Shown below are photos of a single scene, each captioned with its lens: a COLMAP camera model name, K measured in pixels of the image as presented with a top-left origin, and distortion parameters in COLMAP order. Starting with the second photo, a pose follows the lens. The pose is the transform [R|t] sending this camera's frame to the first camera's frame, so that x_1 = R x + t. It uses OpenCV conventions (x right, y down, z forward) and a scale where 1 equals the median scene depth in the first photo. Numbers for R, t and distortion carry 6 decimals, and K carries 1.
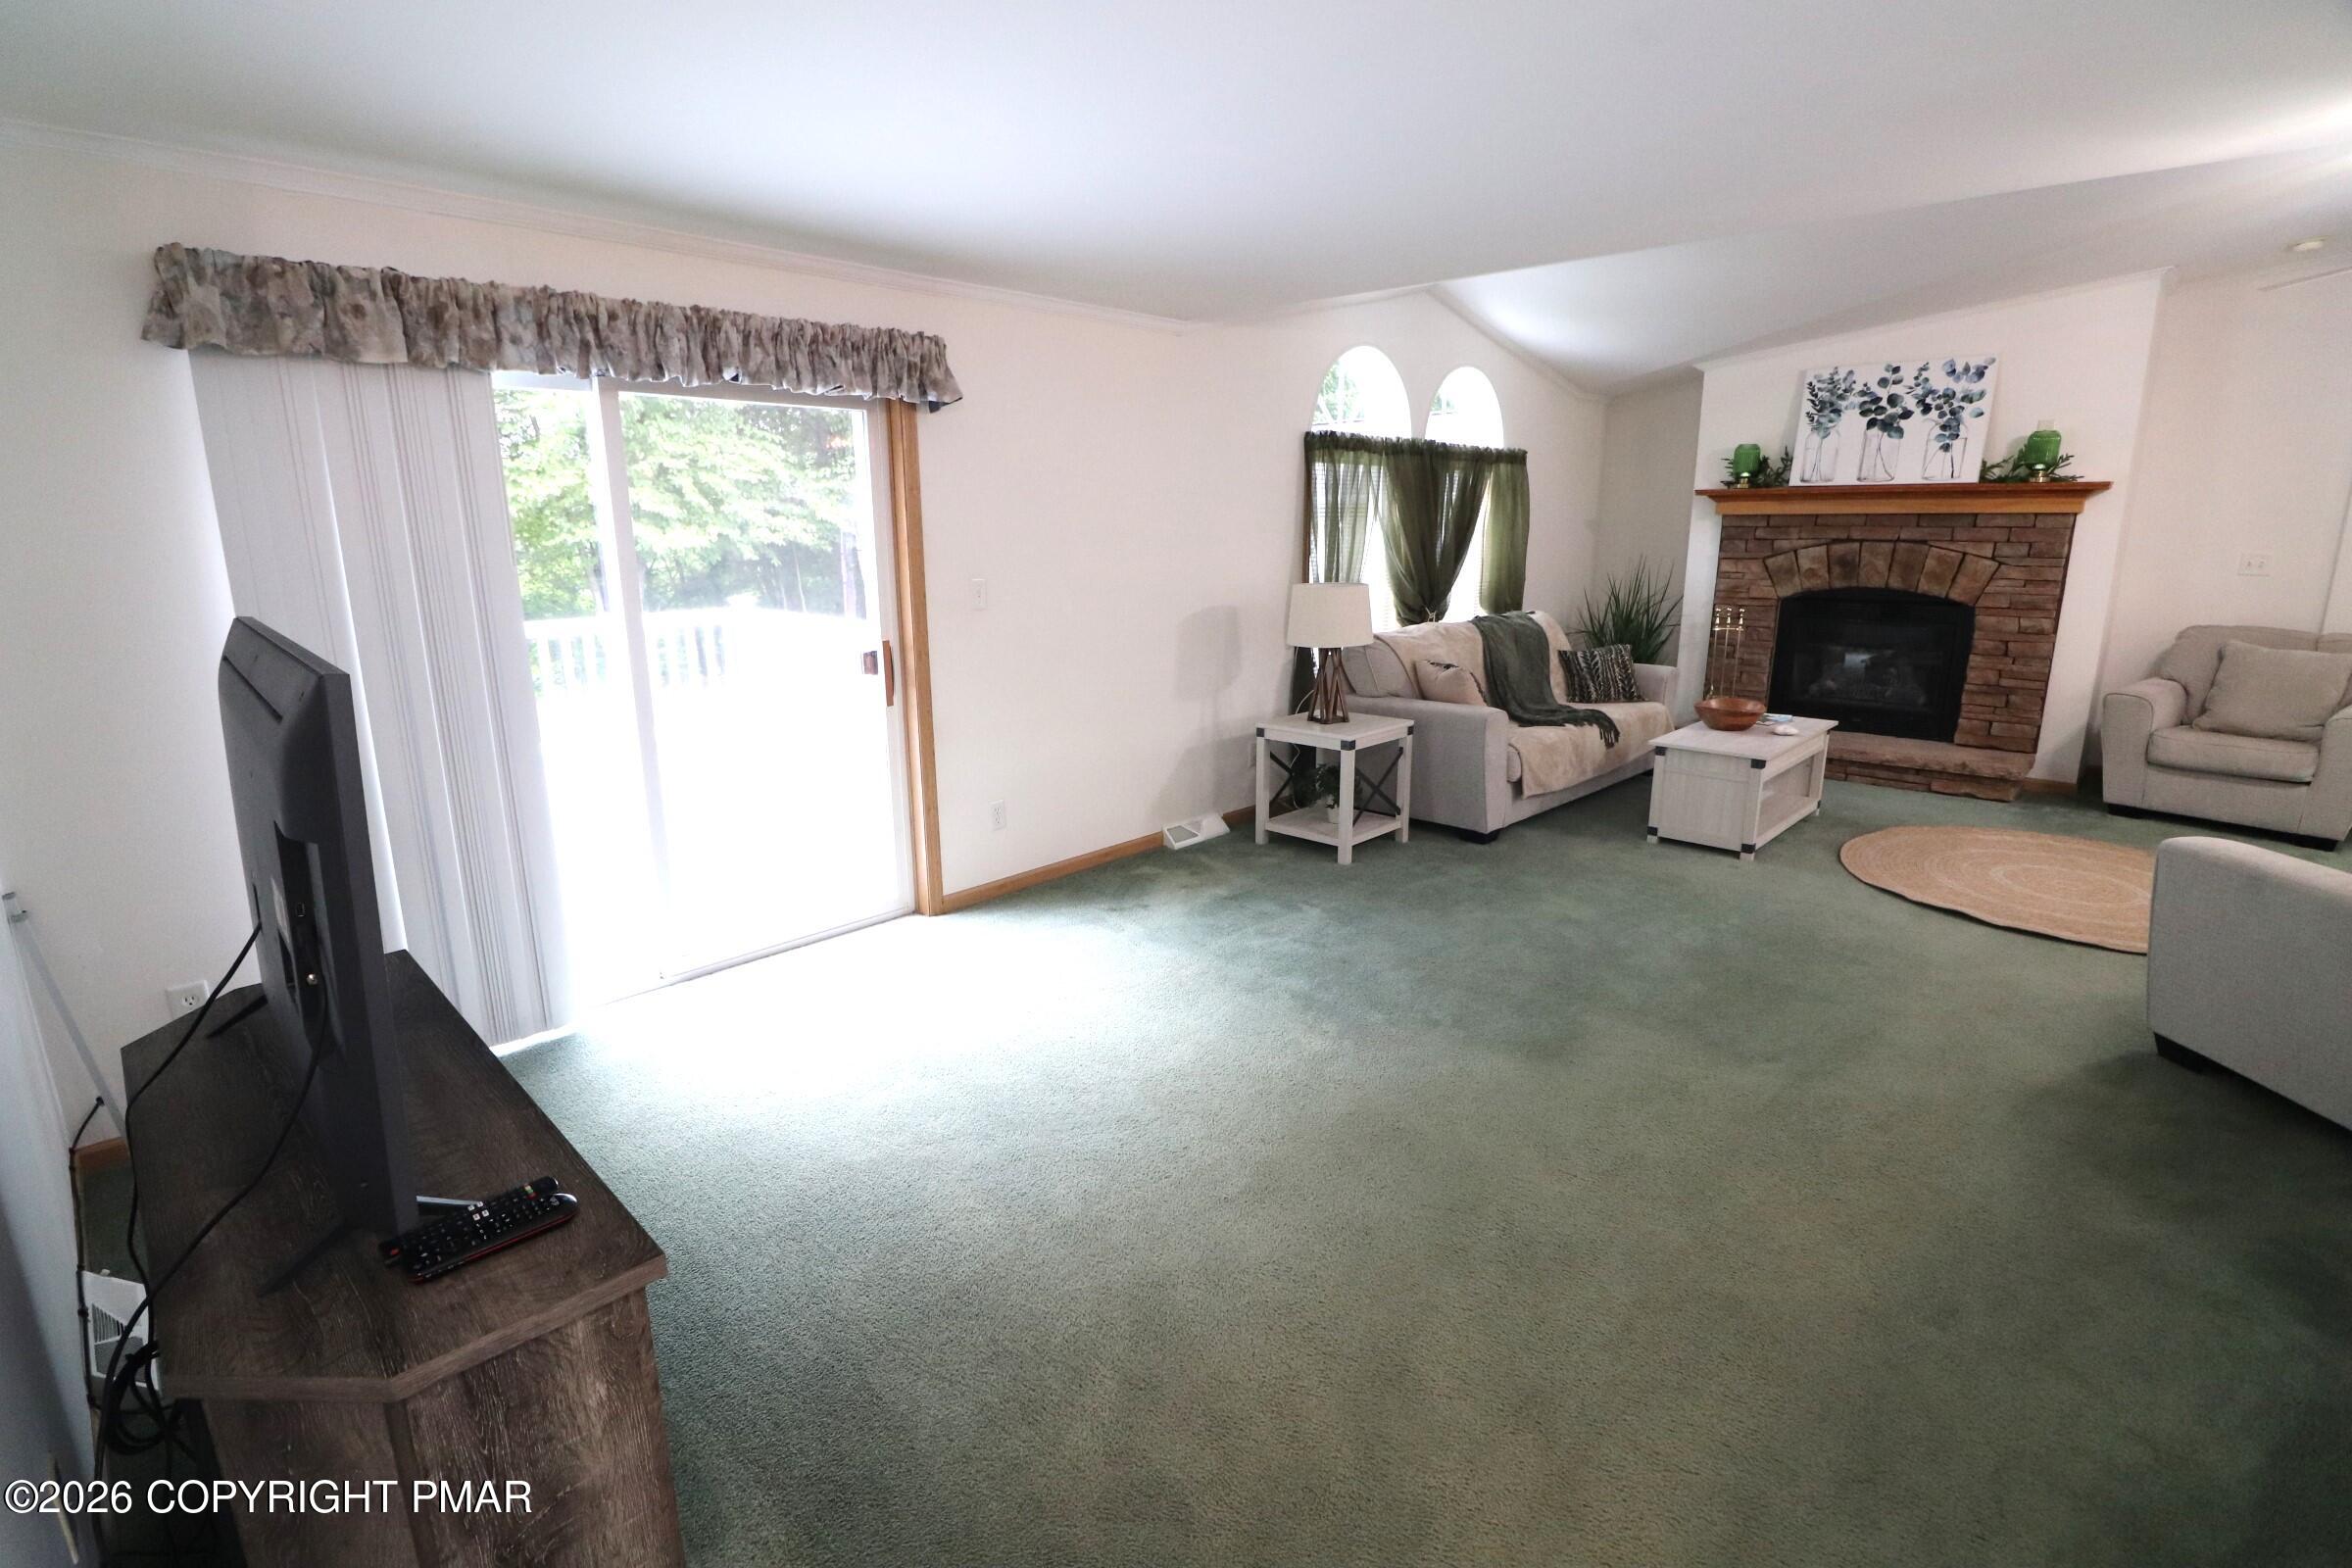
lens RADIAL K [[1089.3, 0, 1159.9], [0, 1089.3, 775.3], [0, 0, 1]] dist [-0.002042, -0.013449]
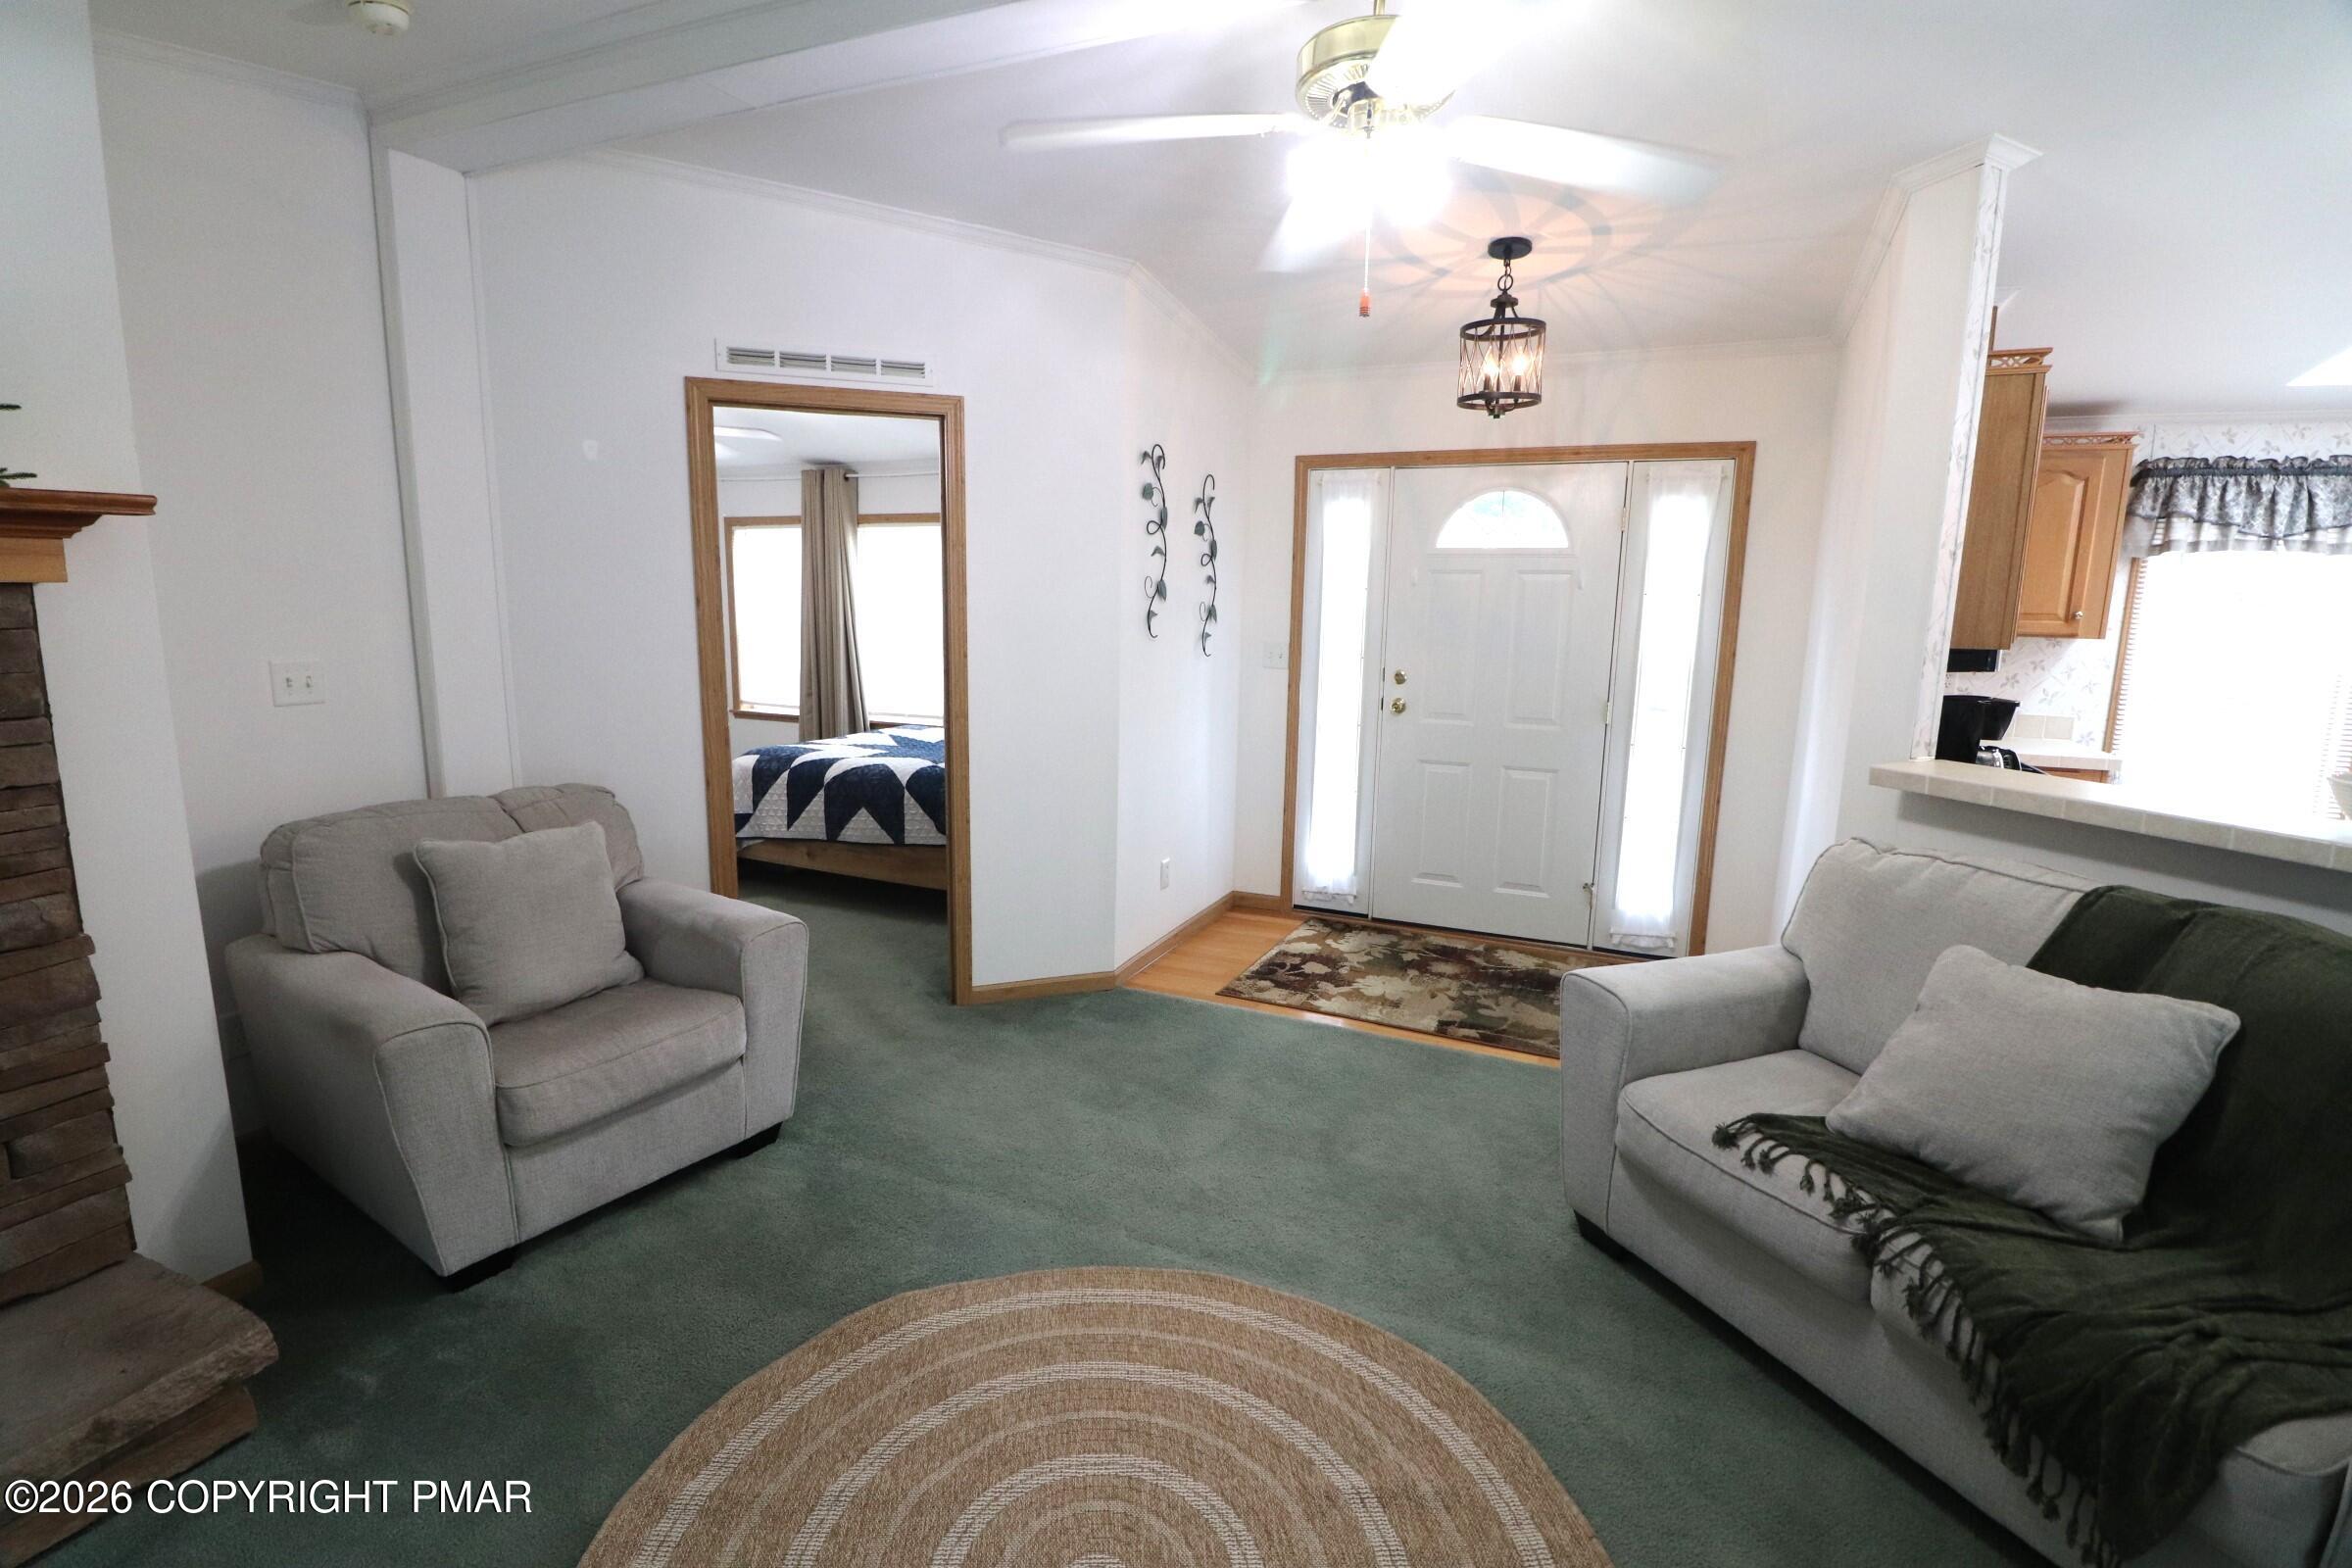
lens RADIAL K [[1089.3, 0, 1159.9], [0, 1089.3, 775.3], [0, 0, 1]] dist [-0.002042, -0.013449]
pose [[-0.333245, -0.149446, 0.930921, 0.405375], [0.207416, 0.951550, 0.227007, -0.184508], [-0.919743, 0.268737, -0.286102, 0.771277]]
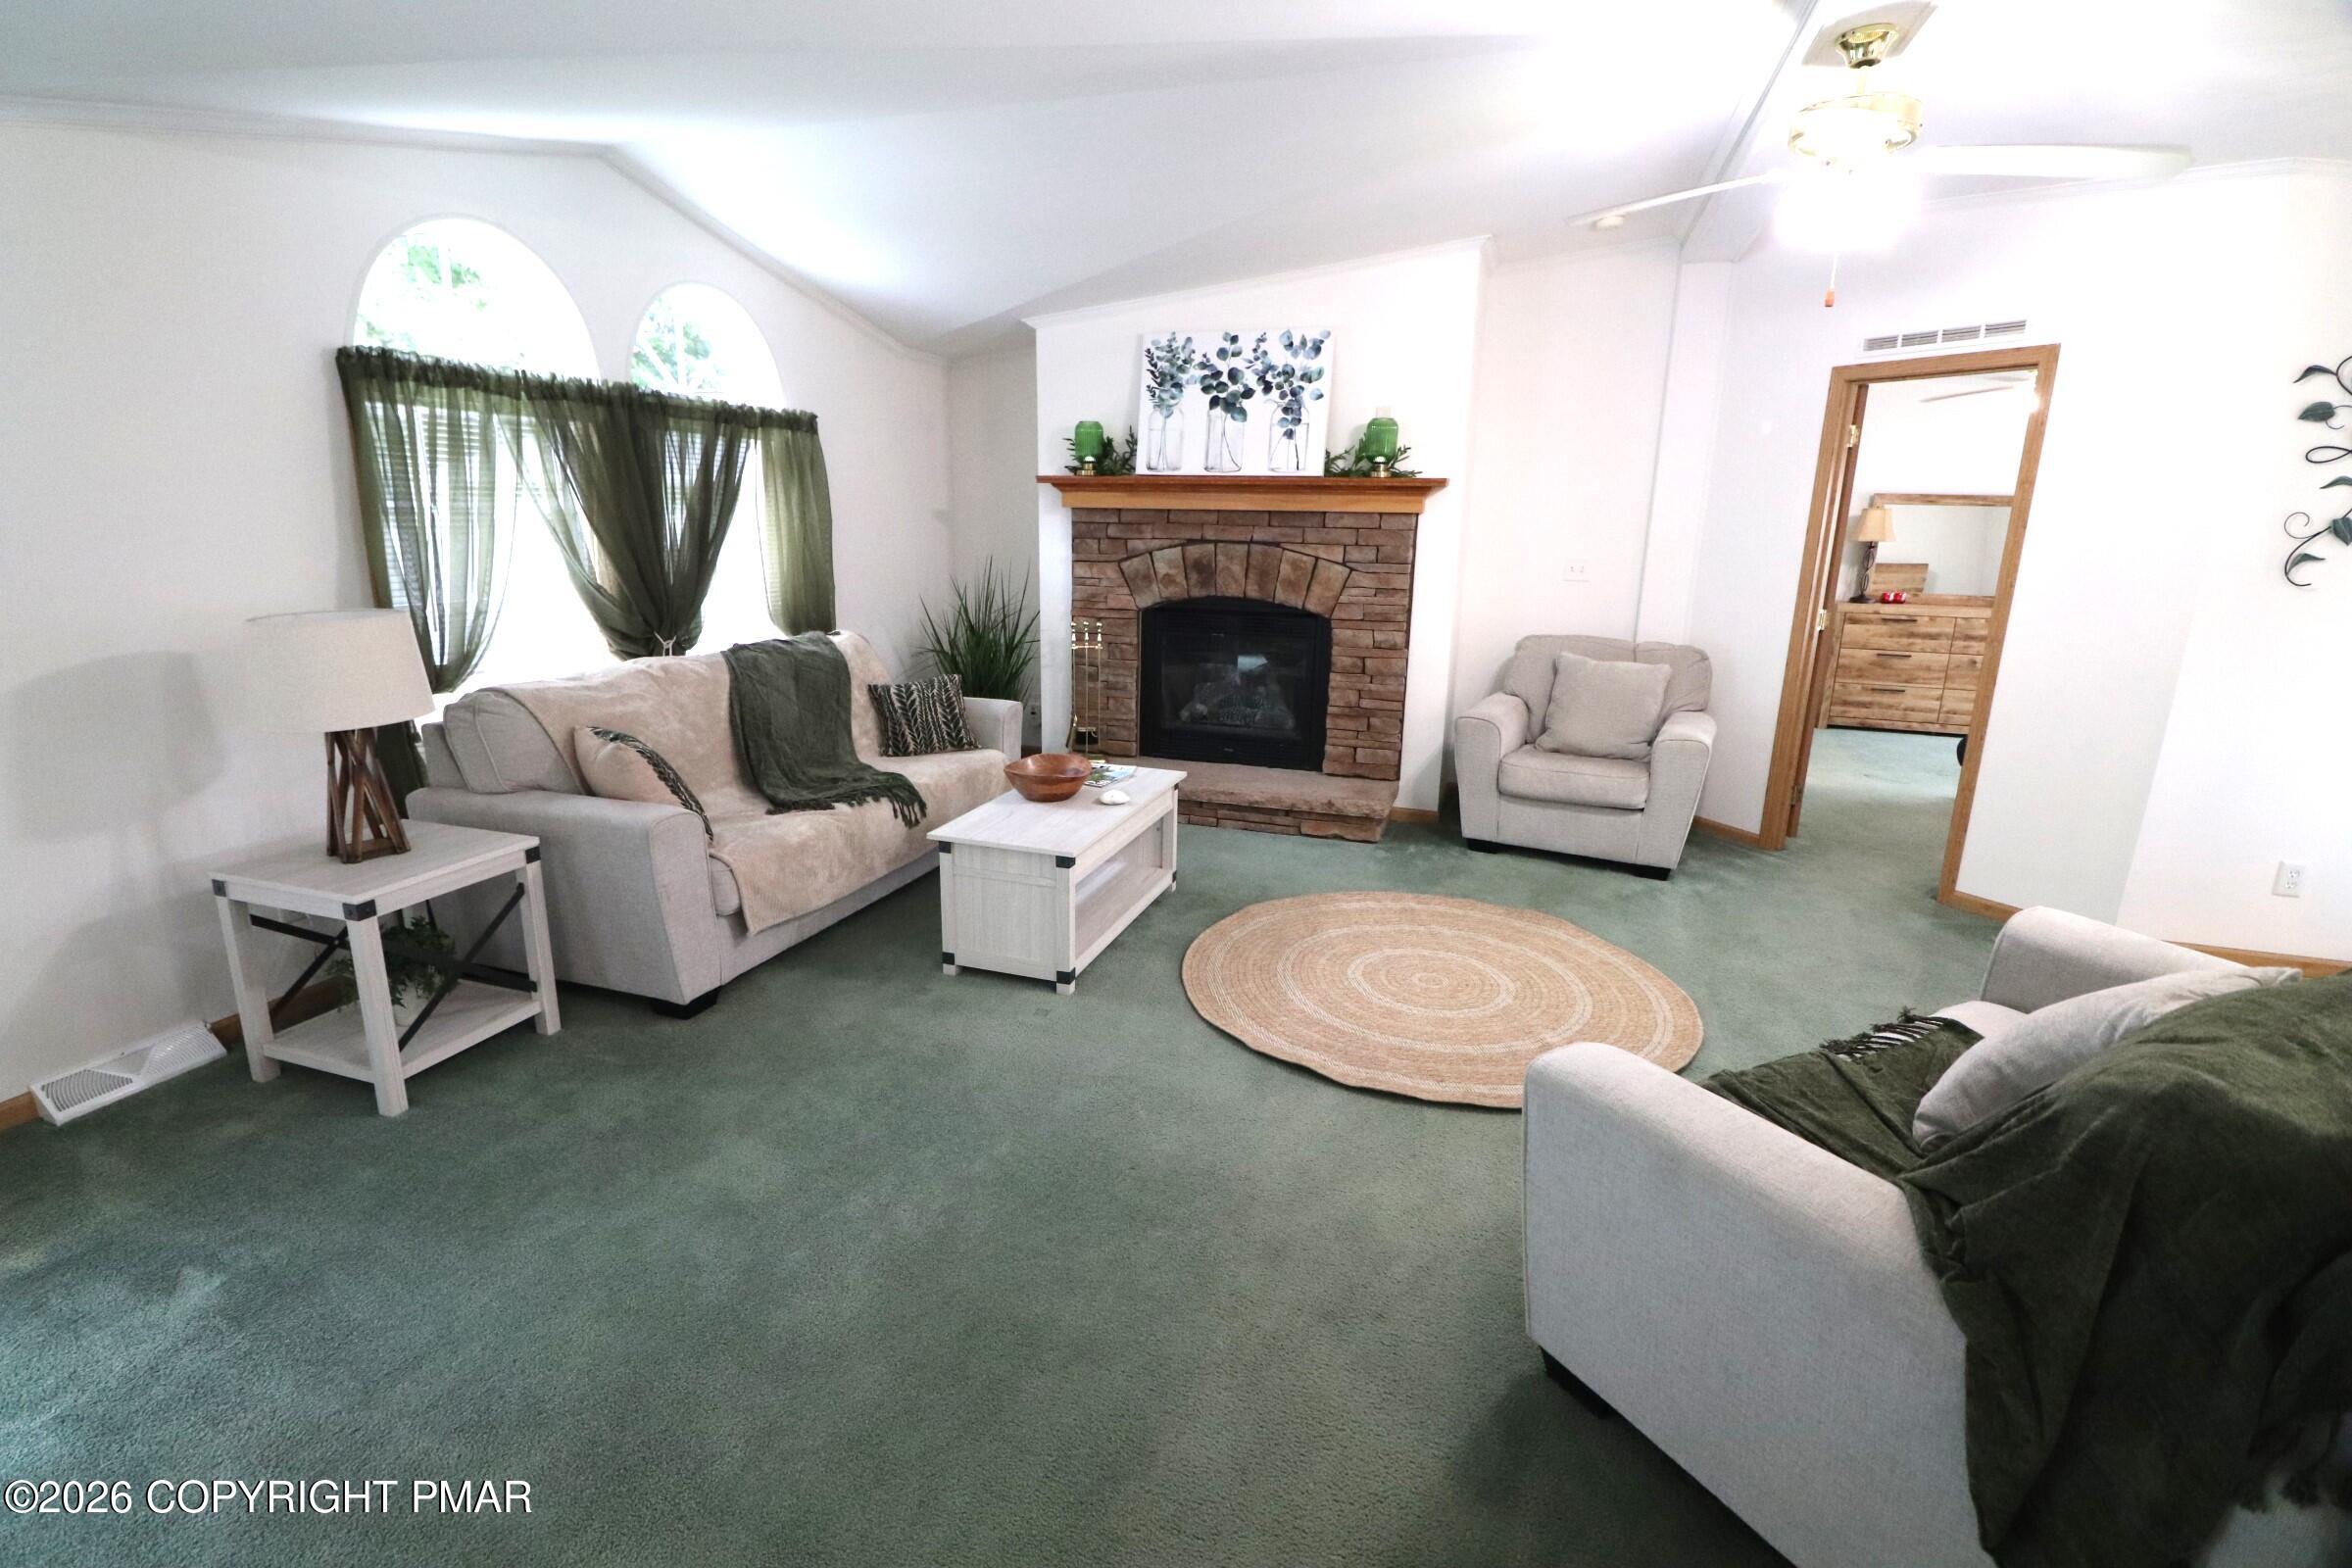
lens RADIAL K [[1089.3, 0, 1159.9], [0, 1089.3, 775.3], [0, 0, 1]] dist [-0.002042, -0.013449]
pose [[0.902021, -0.077959, 0.424595, 0.253297], [0.073754, 0.996928, 0.026359, -0.065313], [-0.425346, 0.007539, 0.904999, 0.272265]]
